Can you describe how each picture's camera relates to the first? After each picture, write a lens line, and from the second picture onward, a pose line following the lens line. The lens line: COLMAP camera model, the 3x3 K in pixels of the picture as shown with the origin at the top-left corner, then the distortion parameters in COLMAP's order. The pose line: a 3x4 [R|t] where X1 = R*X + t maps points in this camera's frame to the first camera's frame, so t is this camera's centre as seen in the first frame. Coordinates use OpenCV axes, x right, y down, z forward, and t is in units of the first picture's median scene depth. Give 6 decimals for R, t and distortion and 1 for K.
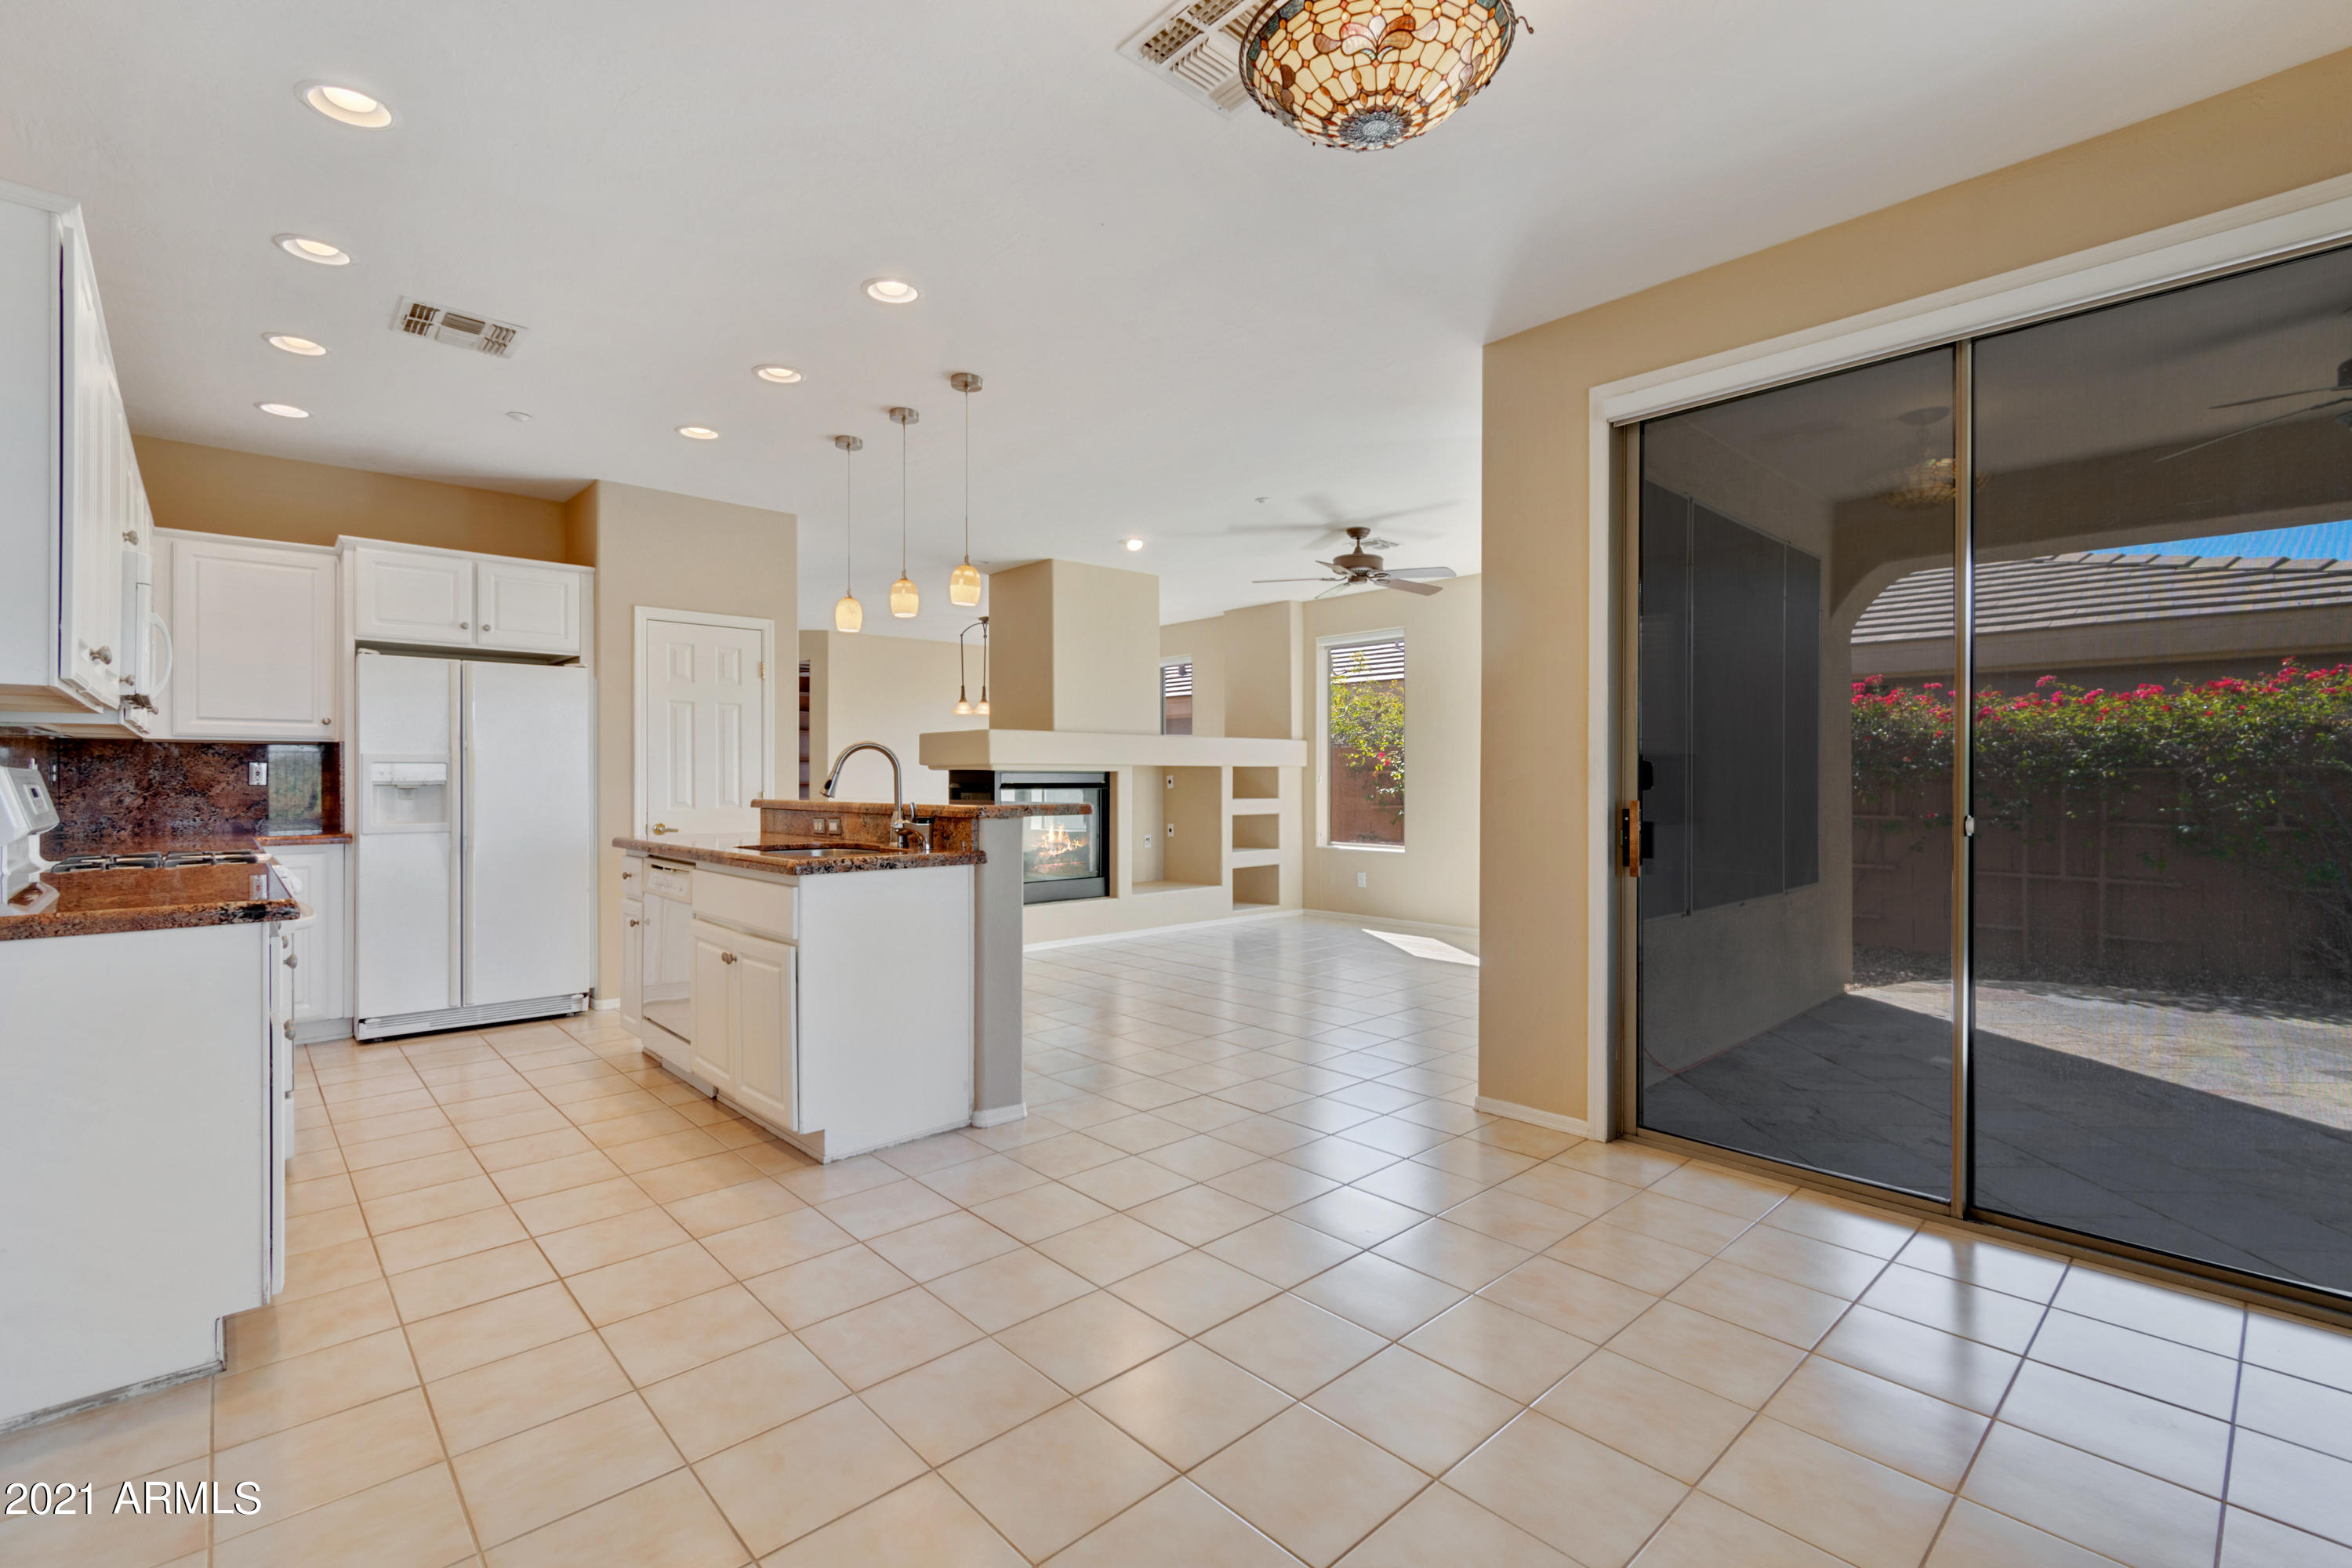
lens RADIAL K [[1057.2, 0, 1174.4], [0, 1057.2, 779.4], [0, 0, 1]] dist [-0.003834, -0.000481]
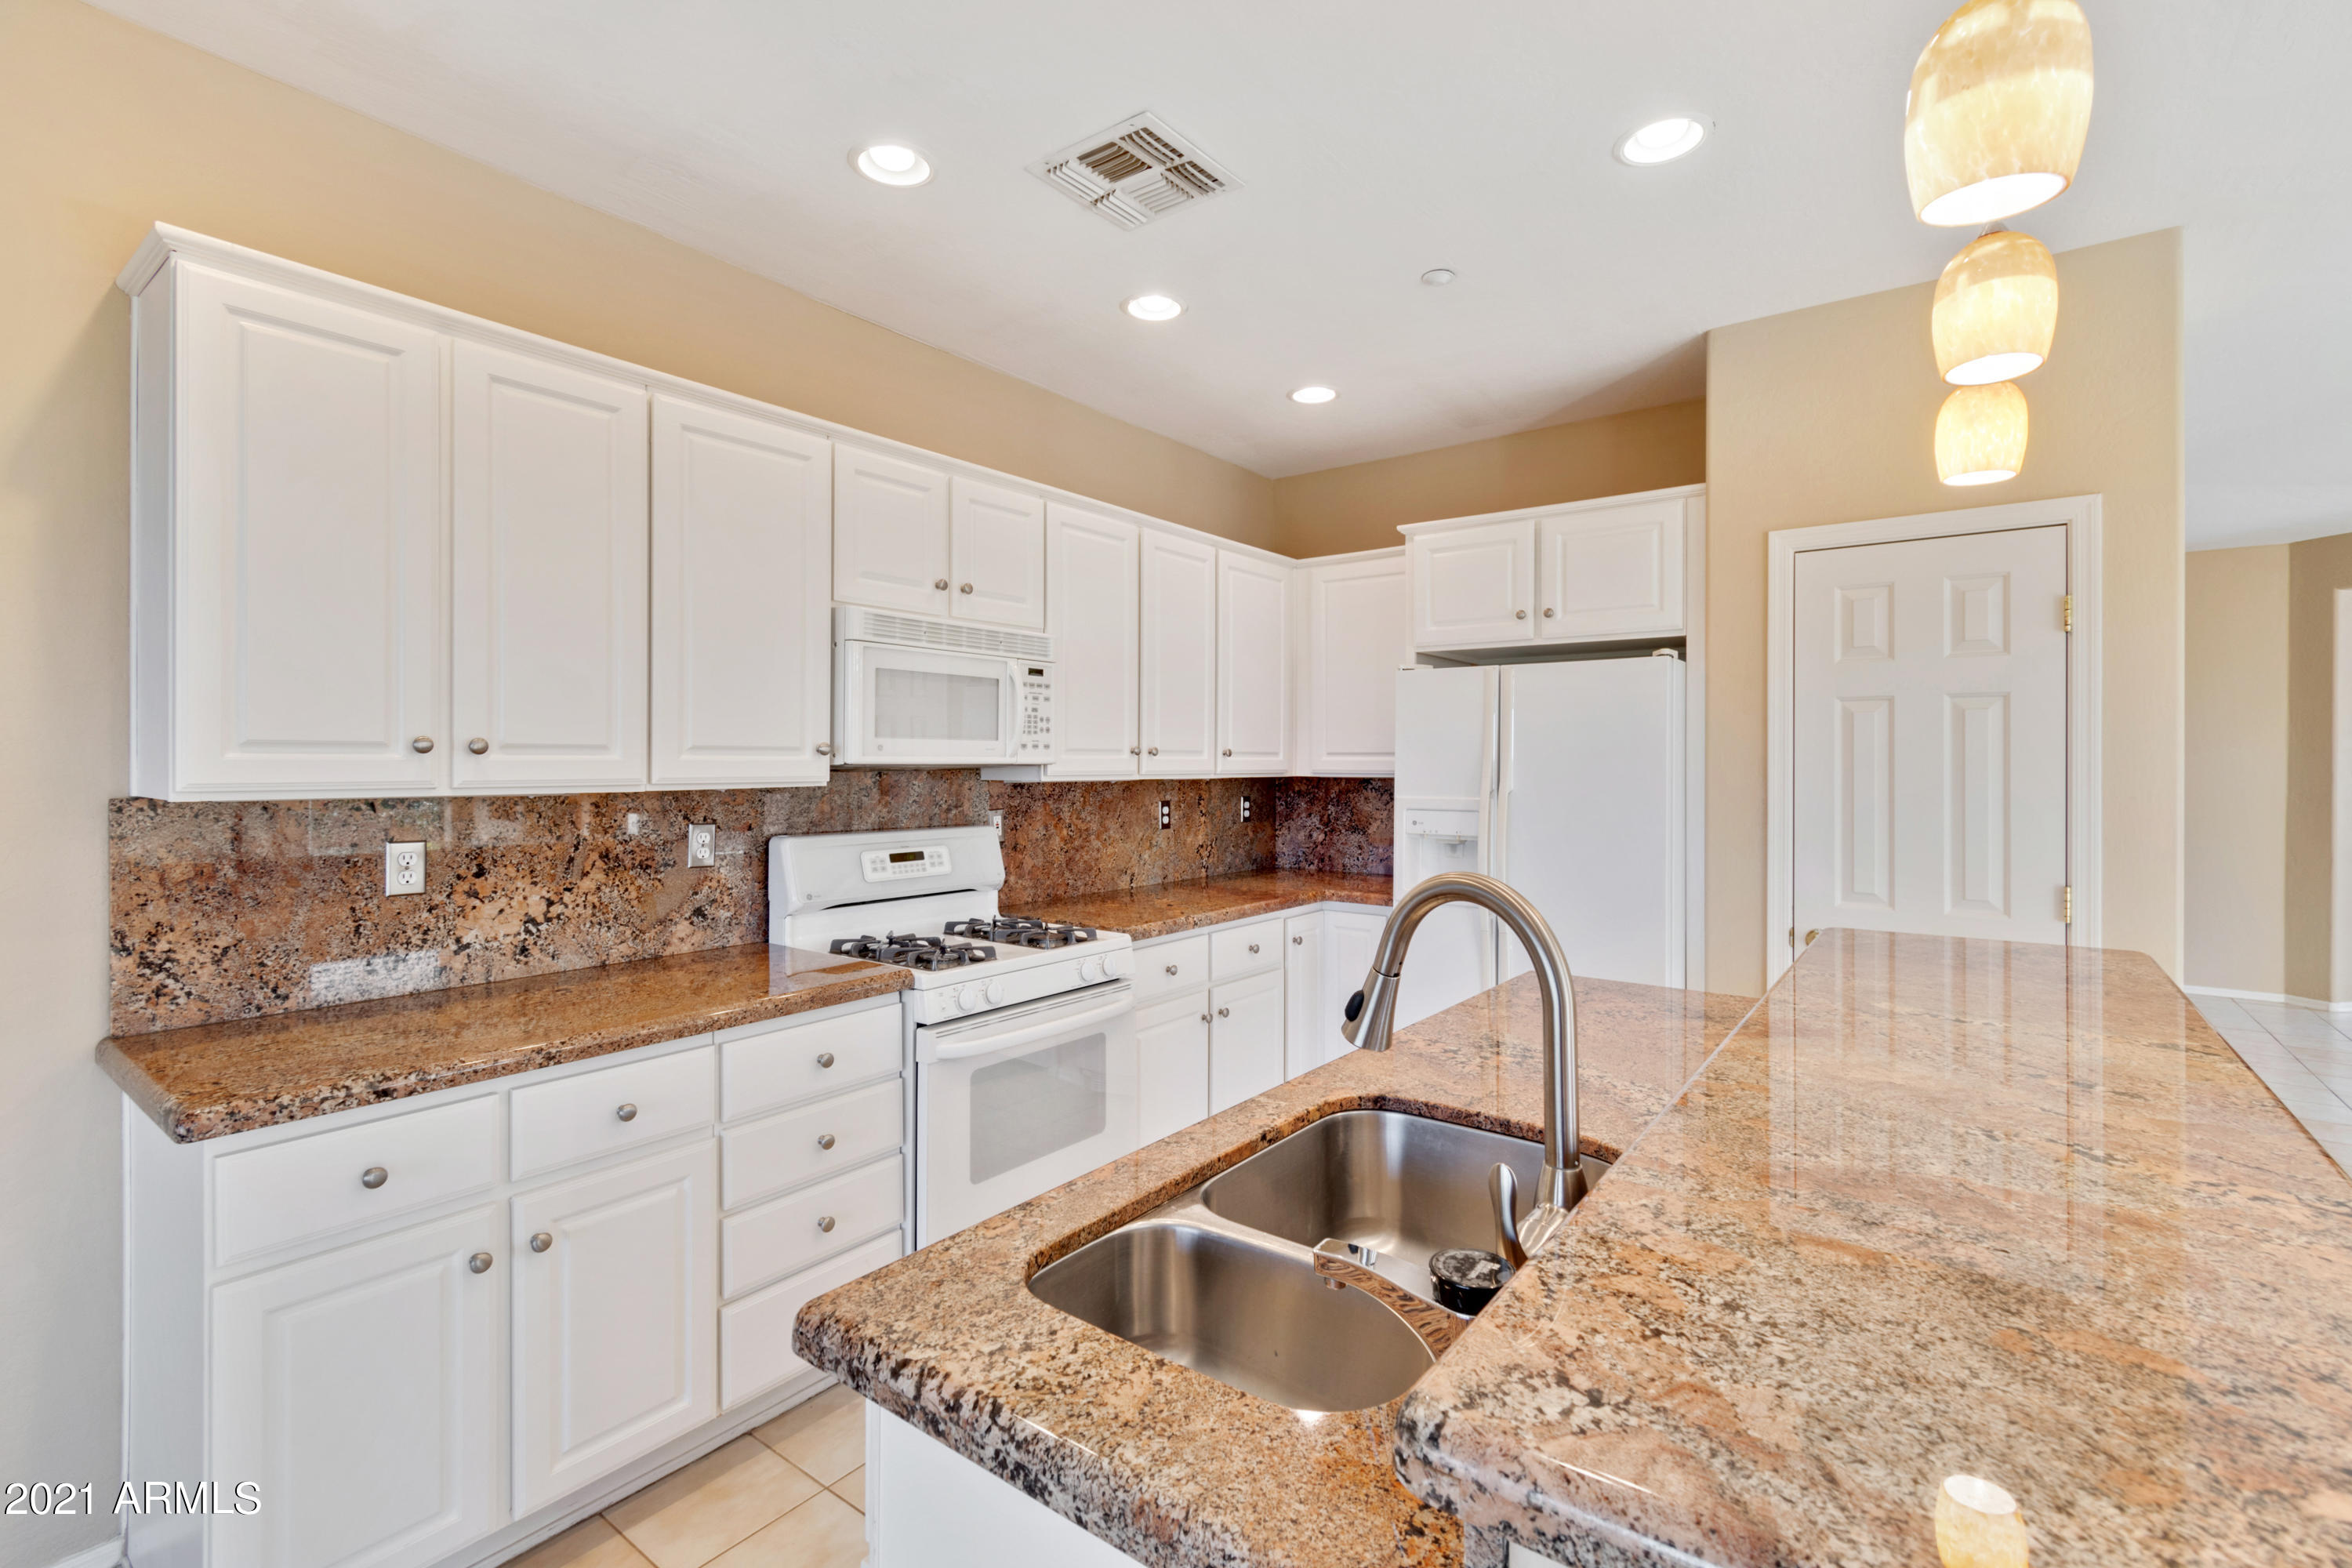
lens RADIAL K [[1057.2, 0, 1175.5], [0, 1057.2, 767.7], [0, 0, 1]] dist [-0.003834, -0.000481]
pose [[0.172784, 0.005855, -0.984942, -0.020914], [-0.004209, 0.999978, 0.005206, -0.047490], [0.984951, 0.003246, 0.172805, 0.666133]]
